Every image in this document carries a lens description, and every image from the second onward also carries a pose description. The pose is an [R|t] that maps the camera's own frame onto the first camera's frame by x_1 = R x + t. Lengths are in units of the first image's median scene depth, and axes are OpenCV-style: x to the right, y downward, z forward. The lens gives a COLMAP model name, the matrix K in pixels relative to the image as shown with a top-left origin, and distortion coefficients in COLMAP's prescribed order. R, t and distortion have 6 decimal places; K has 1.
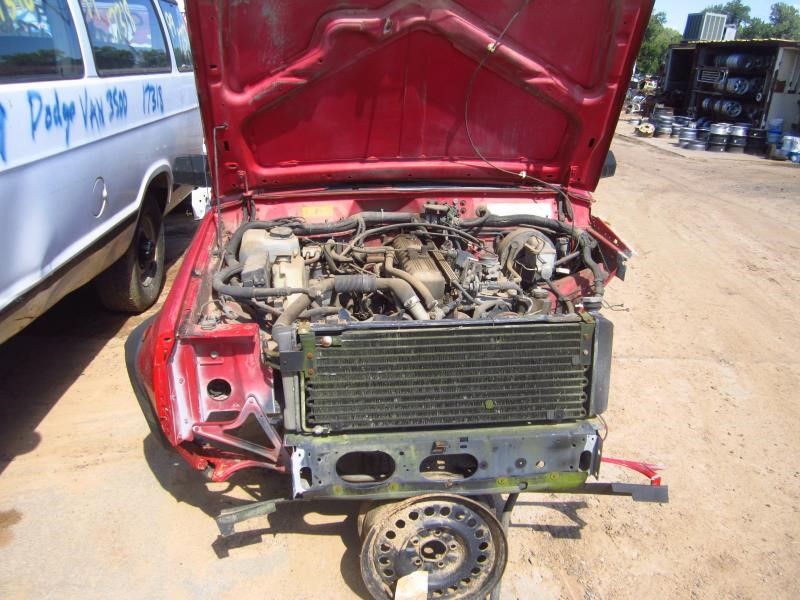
lens RADIAL K [[648.6, 0, 400.0], [0, 648.6, 300.0], [0, 0, 1]] dist [-0.040813, 0.003521]
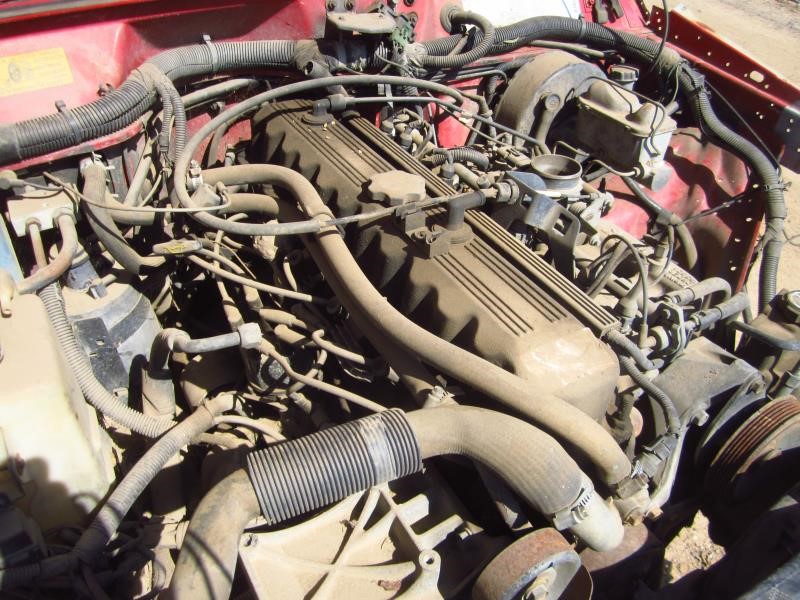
lens RADIAL K [[648.6, 0, 400.0], [0, 648.6, 300.0], [0, 0, 1]] dist [-0.040813, 0.003521]
pose [[0.907730, -0.244532, 0.340926, -0.091312], [0.096013, 0.912098, 0.398571, -0.143273], [-0.408421, -0.329062, 0.851417, 0.622398]]
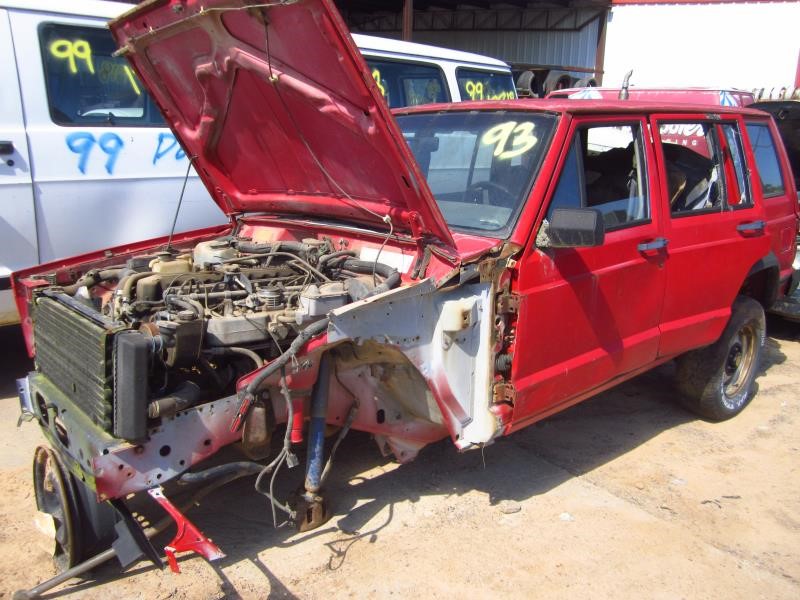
lens RADIAL K [[648.6, 0, 400.0], [0, 648.6, 300.0], [0, 0, 1]] dist [-0.040813, 0.003521]
pose [[0.619711, 0.175482, -0.764961, 0.917001], [-0.274743, 0.961516, -0.002003, -0.092209], [0.735170, 0.211409, 0.644074, 0.477549]]
